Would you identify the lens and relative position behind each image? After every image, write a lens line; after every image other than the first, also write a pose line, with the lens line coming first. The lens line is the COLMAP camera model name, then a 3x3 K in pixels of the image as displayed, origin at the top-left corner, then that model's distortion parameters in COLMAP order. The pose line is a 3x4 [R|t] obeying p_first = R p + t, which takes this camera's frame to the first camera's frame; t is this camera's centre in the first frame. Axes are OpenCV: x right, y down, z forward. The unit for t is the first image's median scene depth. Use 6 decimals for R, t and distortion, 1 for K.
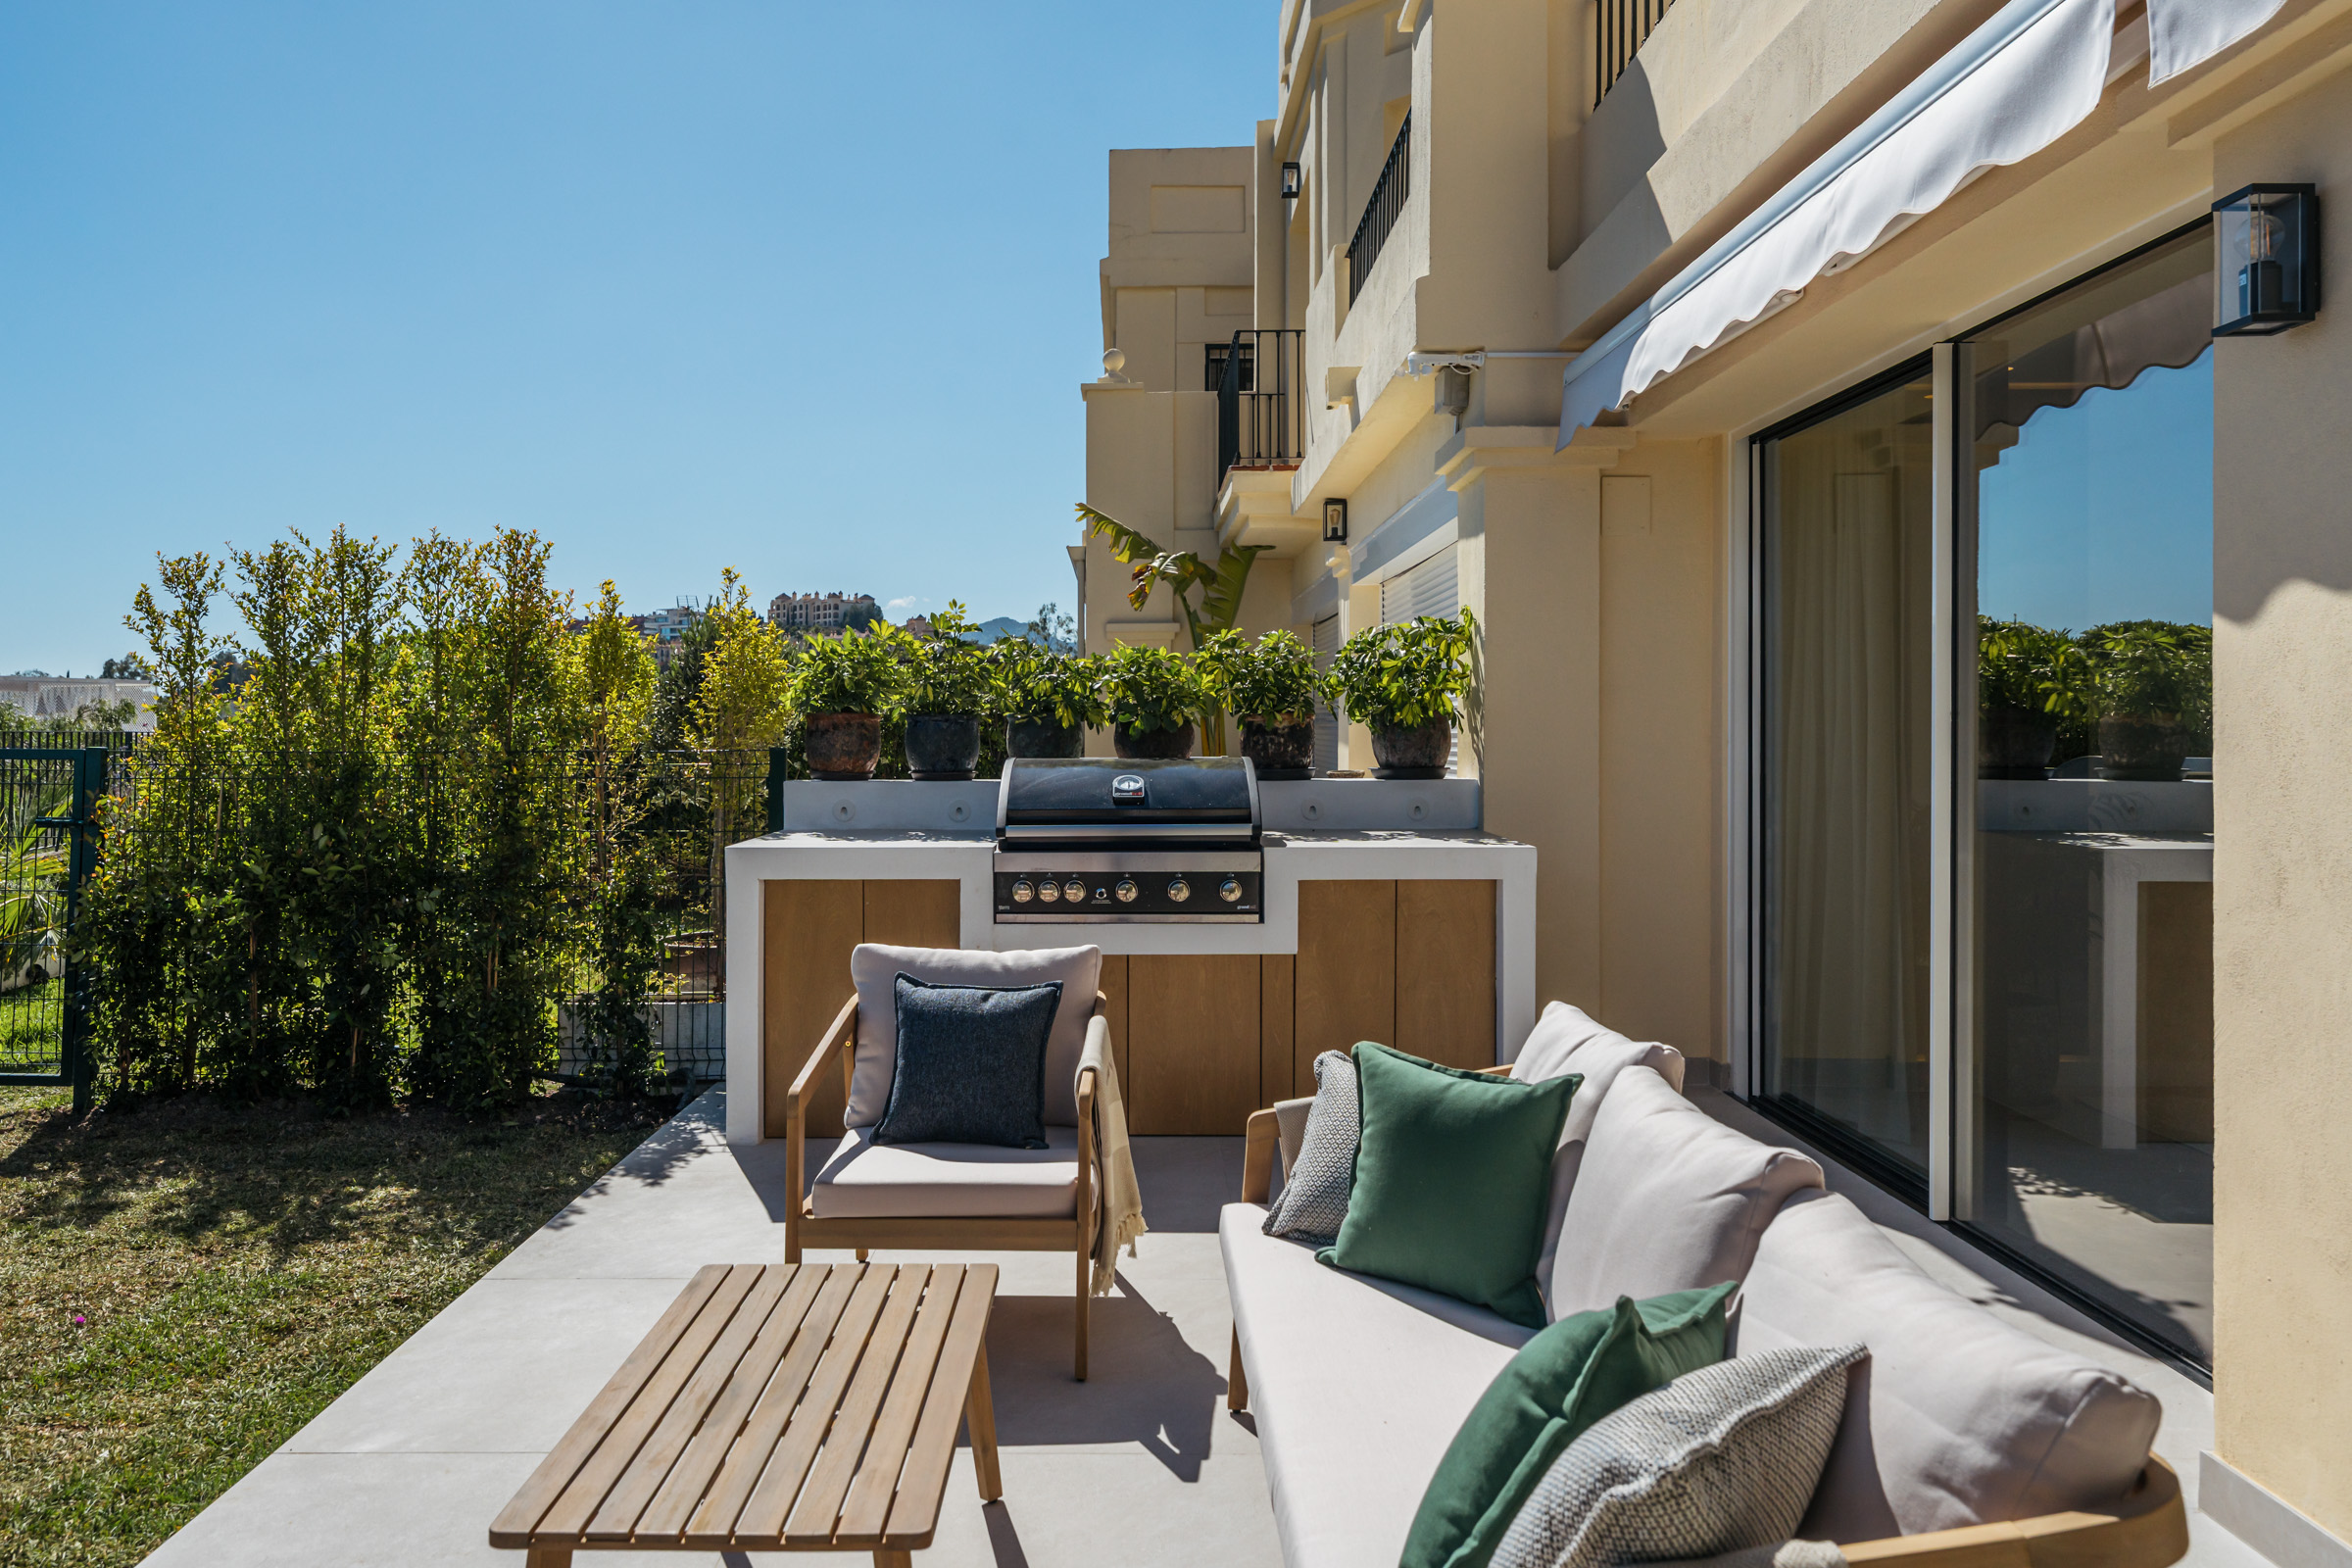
lens RADIAL K [[1501.3, 0, 1167.3], [0, 1501.3, 726.0], [0, 0, 1]] dist [0.003438, 0.000872]
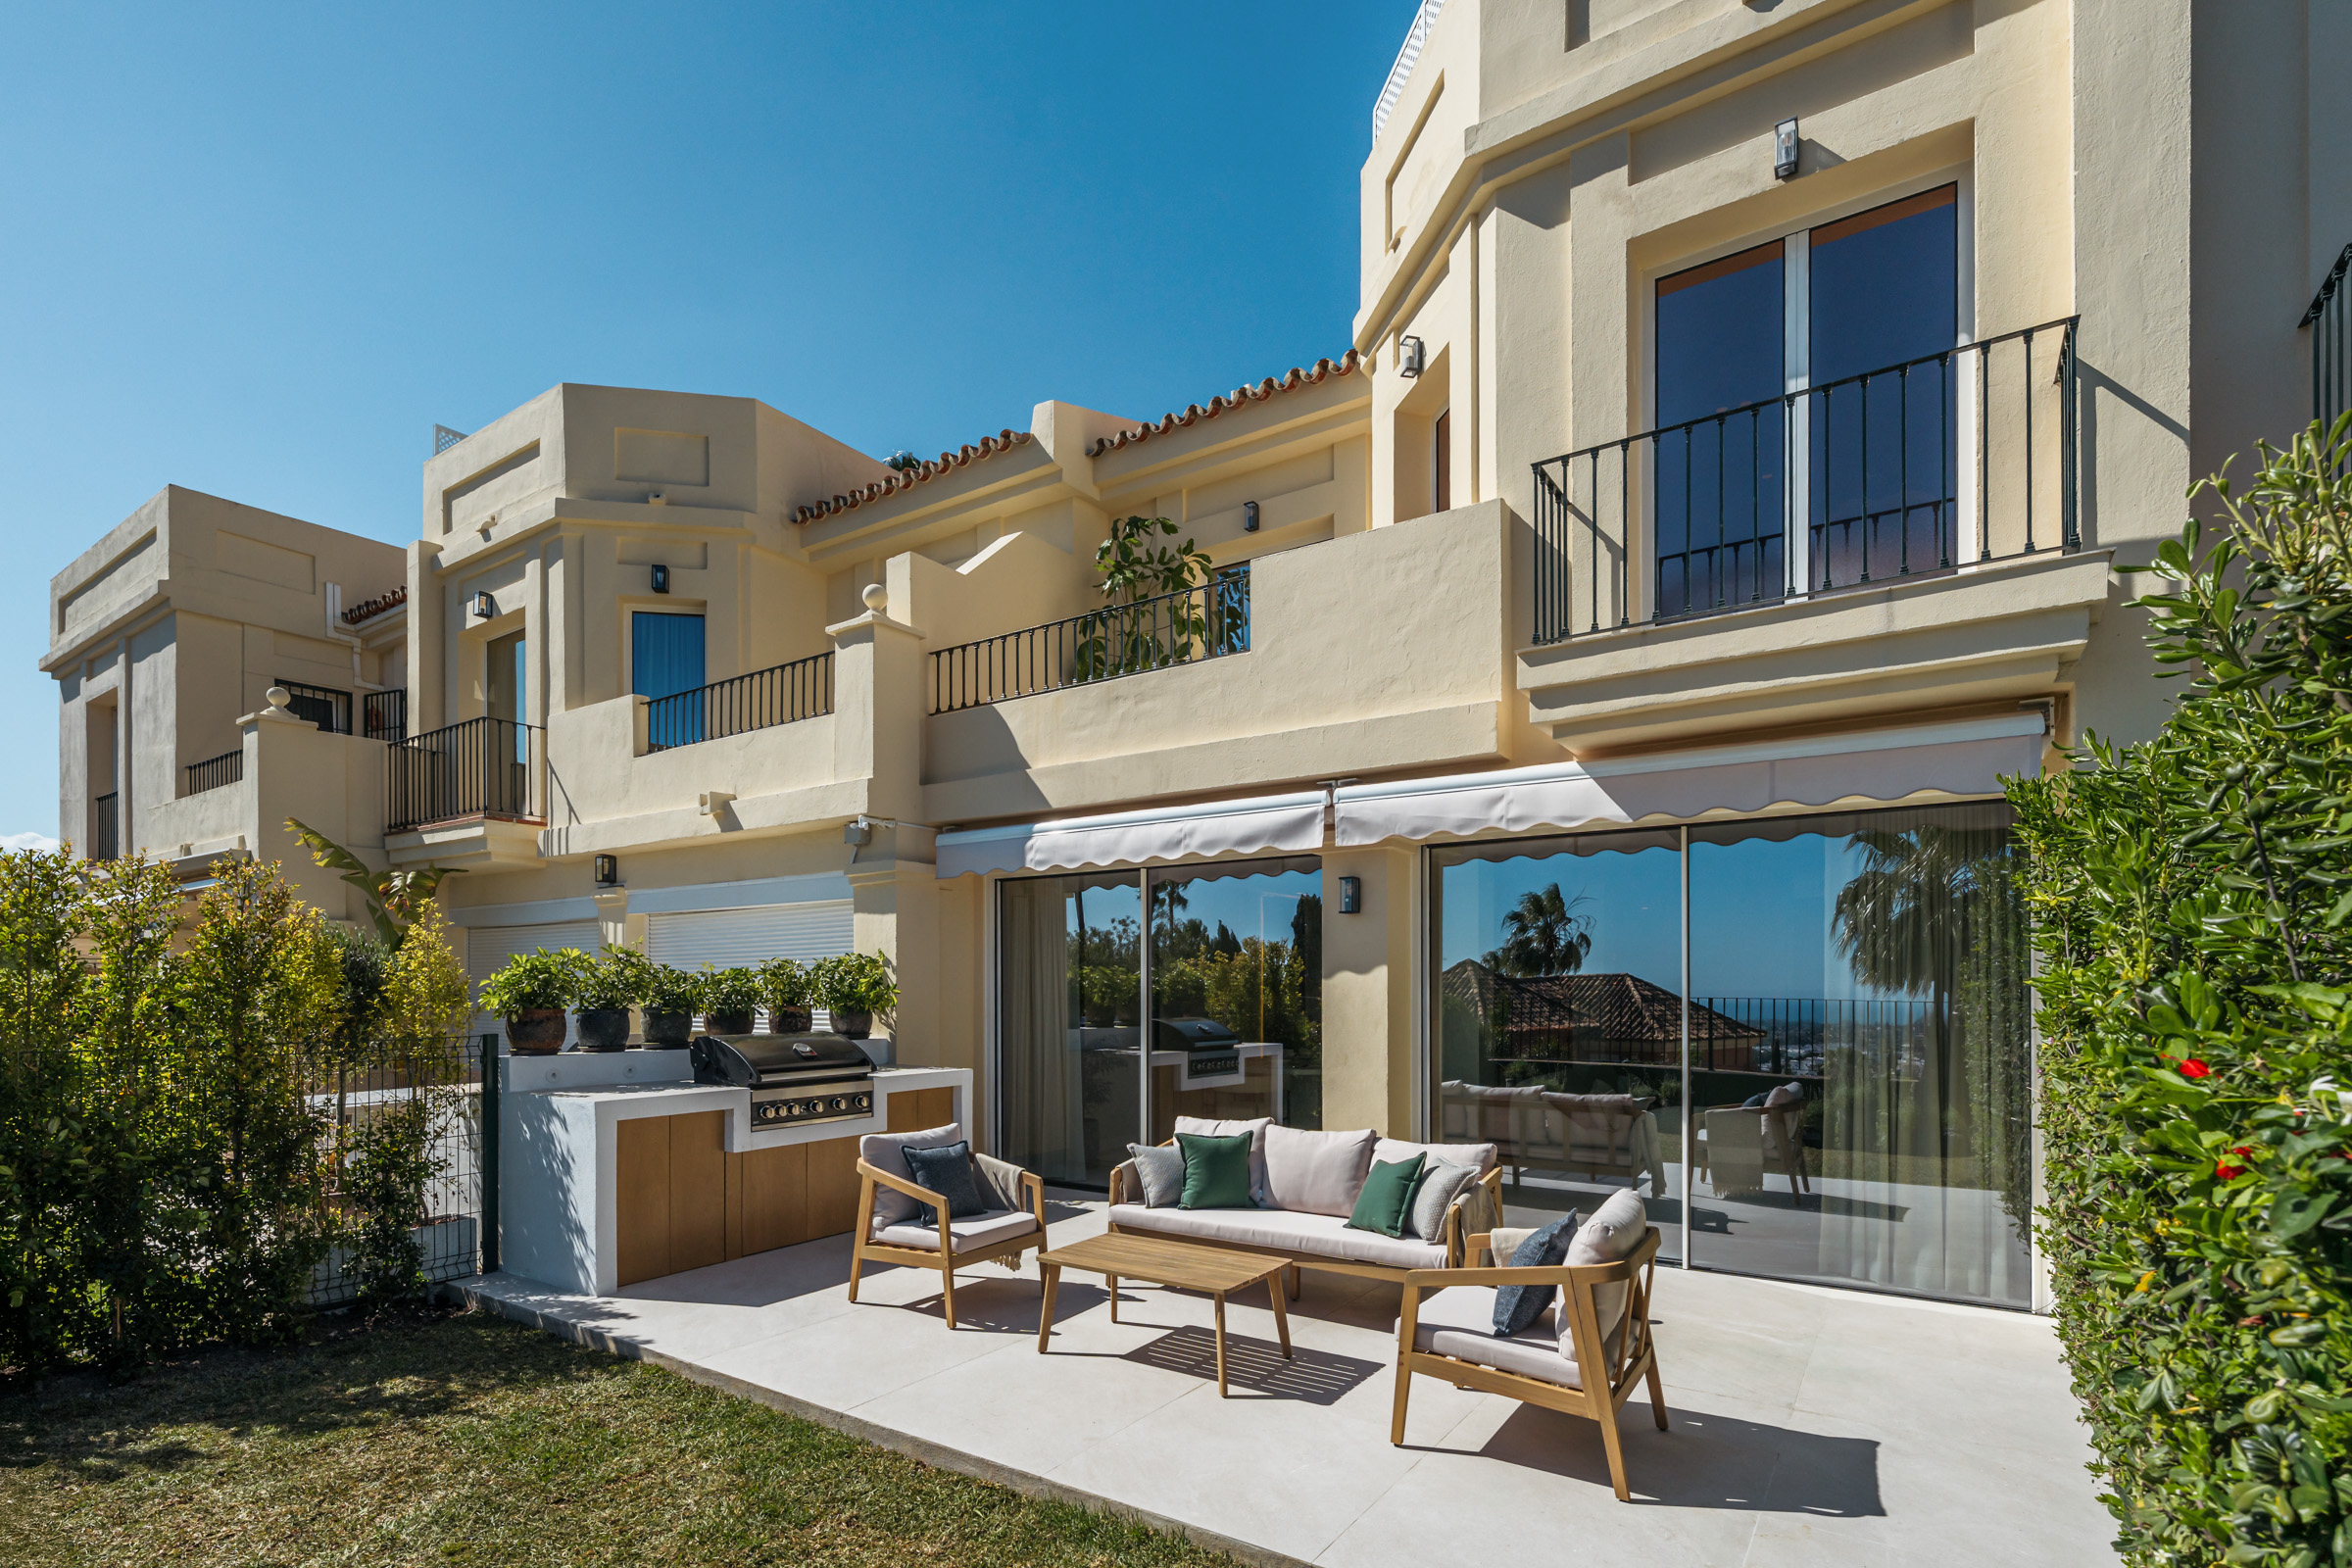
lens RADIAL K [[1080.1, 0, 1176.0], [0, 1080.1, 784.0], [0, 0, 1]] dist [-0.000770, -0.000012]
pose [[0.559050, 0.157371, 0.814062, -0.808313], [0.008034, 0.980748, -0.195111, -0.012338], [-0.829095, 0.115617, 0.547023, -0.102419]]
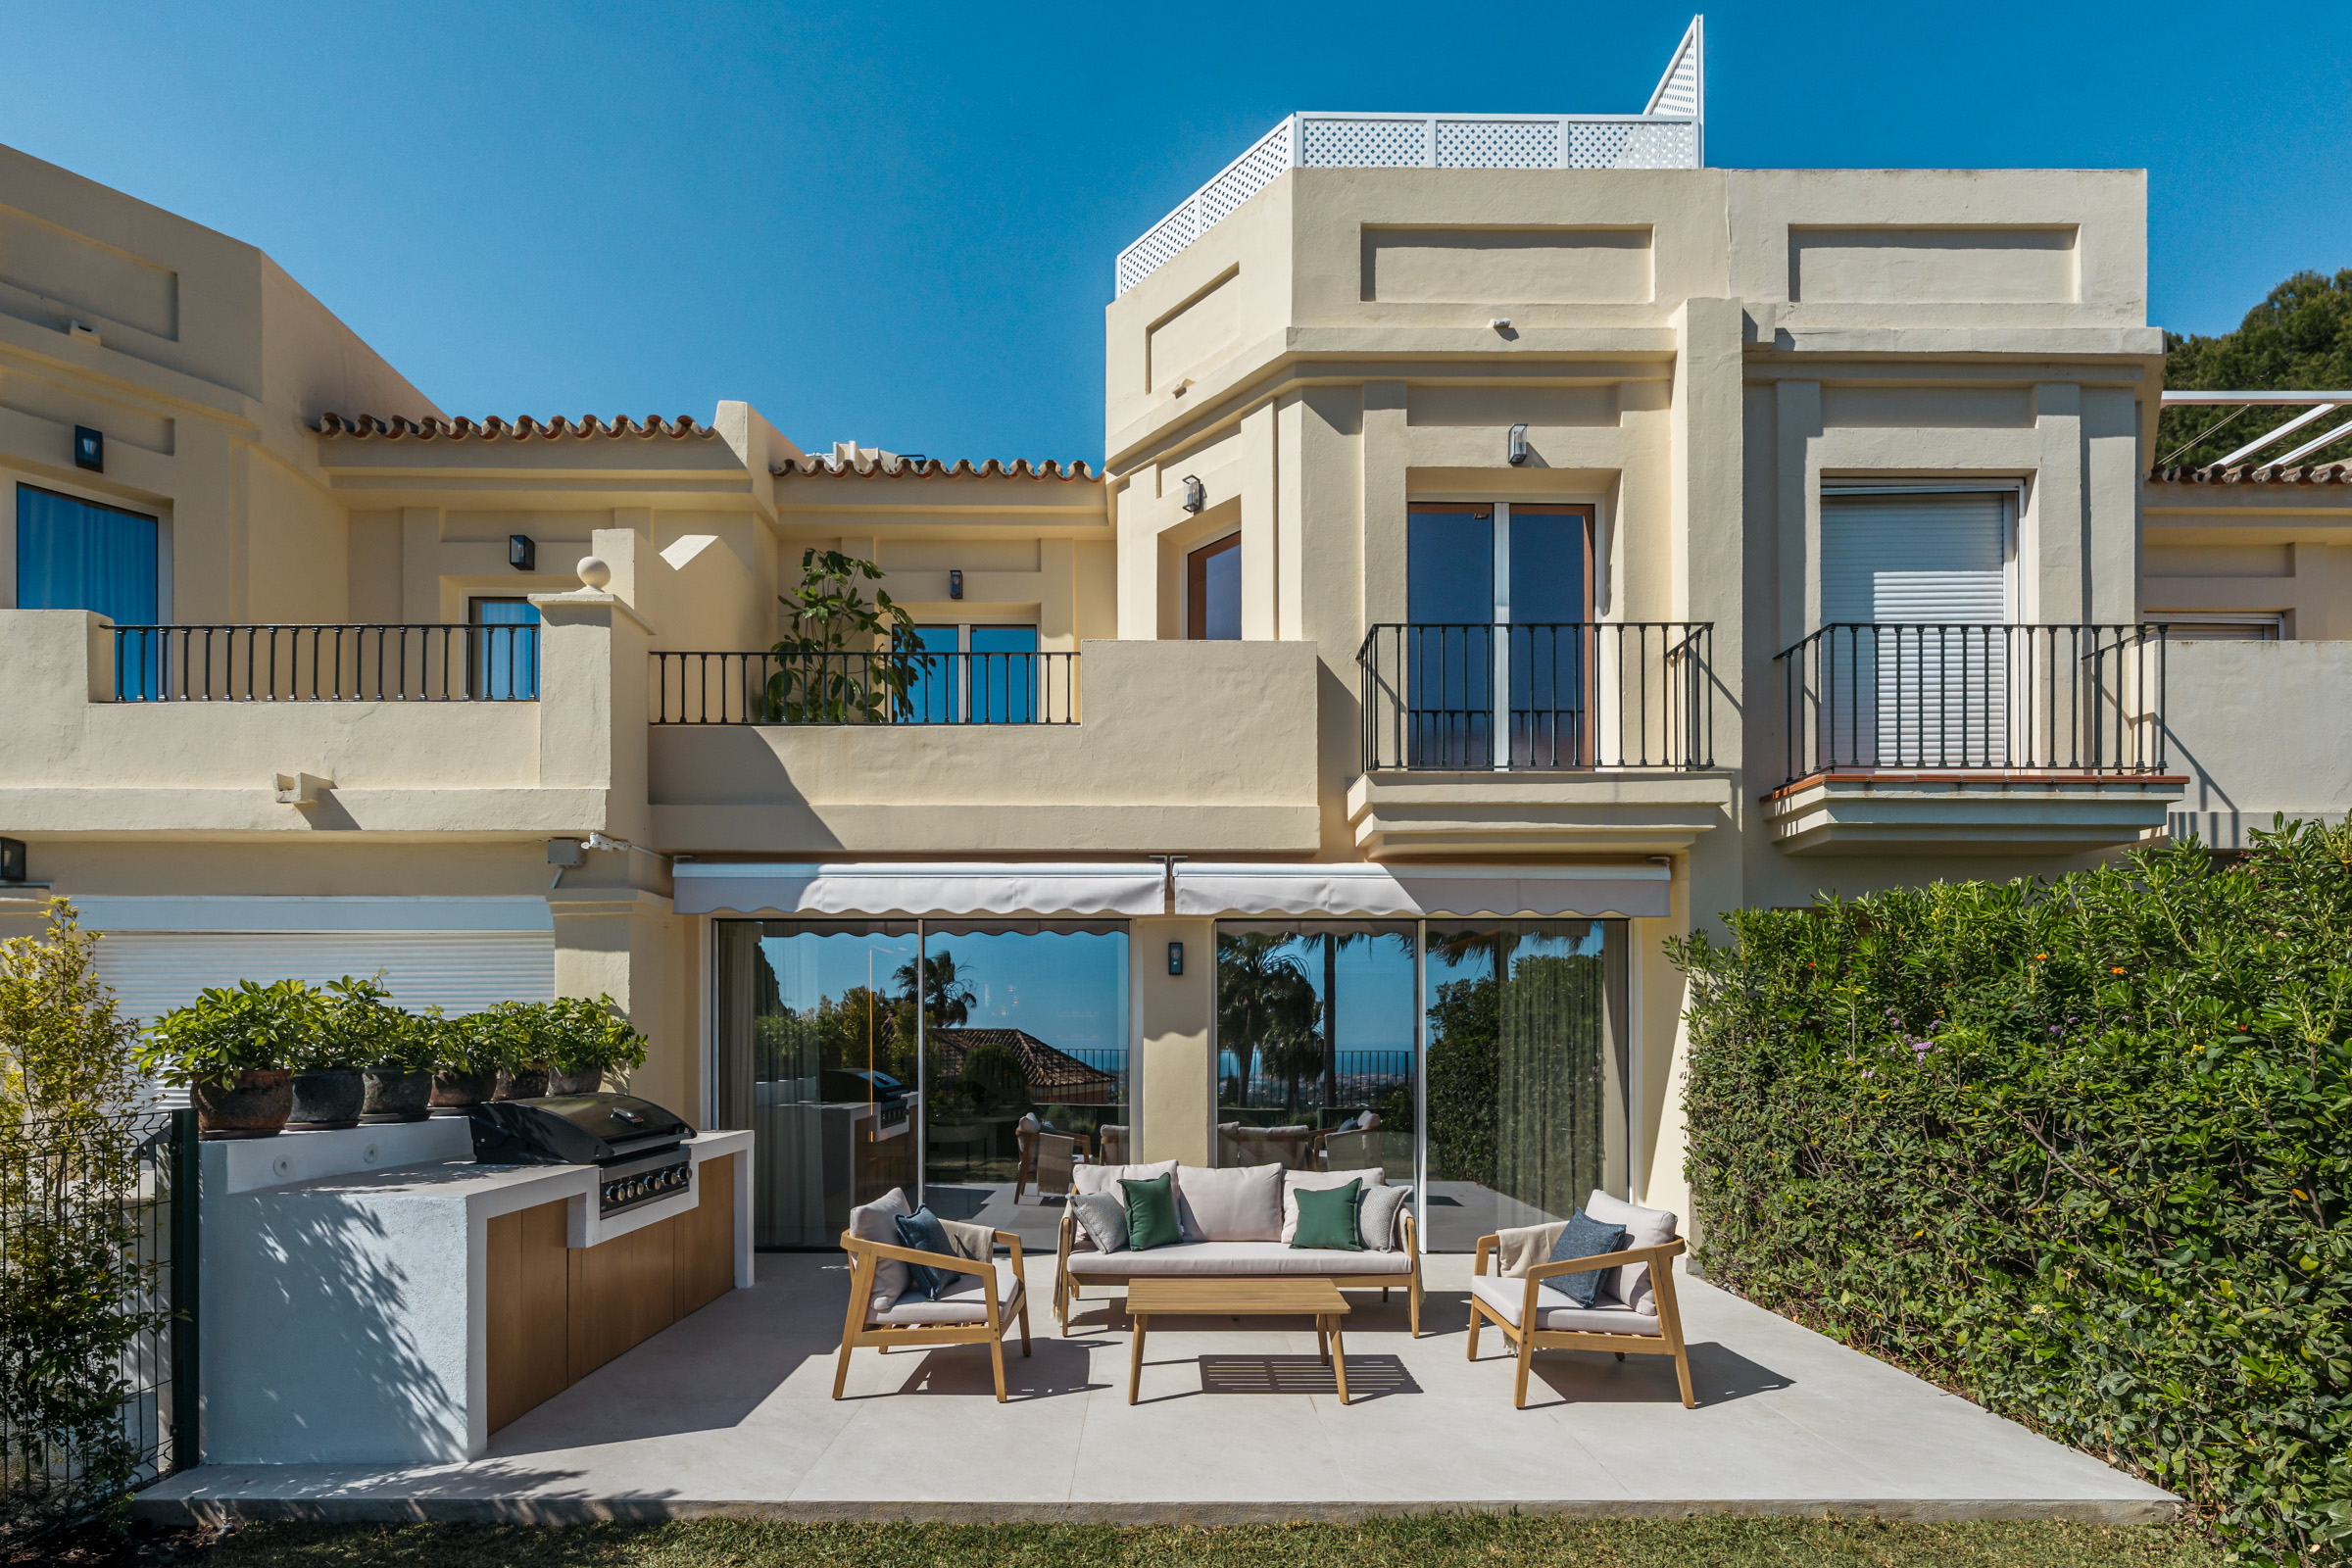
lens RADIAL K [[988.3, 0, 1170.1], [0, 988.3, 854.5], [0, 0, 1]] dist [-0.001082, -0.000315]
pose [[-0.002658, 0.188047, 0.982156, -0.944430], [0.009165, 0.982123, -0.188016, -0.019604], [-0.999954, 0.008502, -0.004334, 0.427857]]
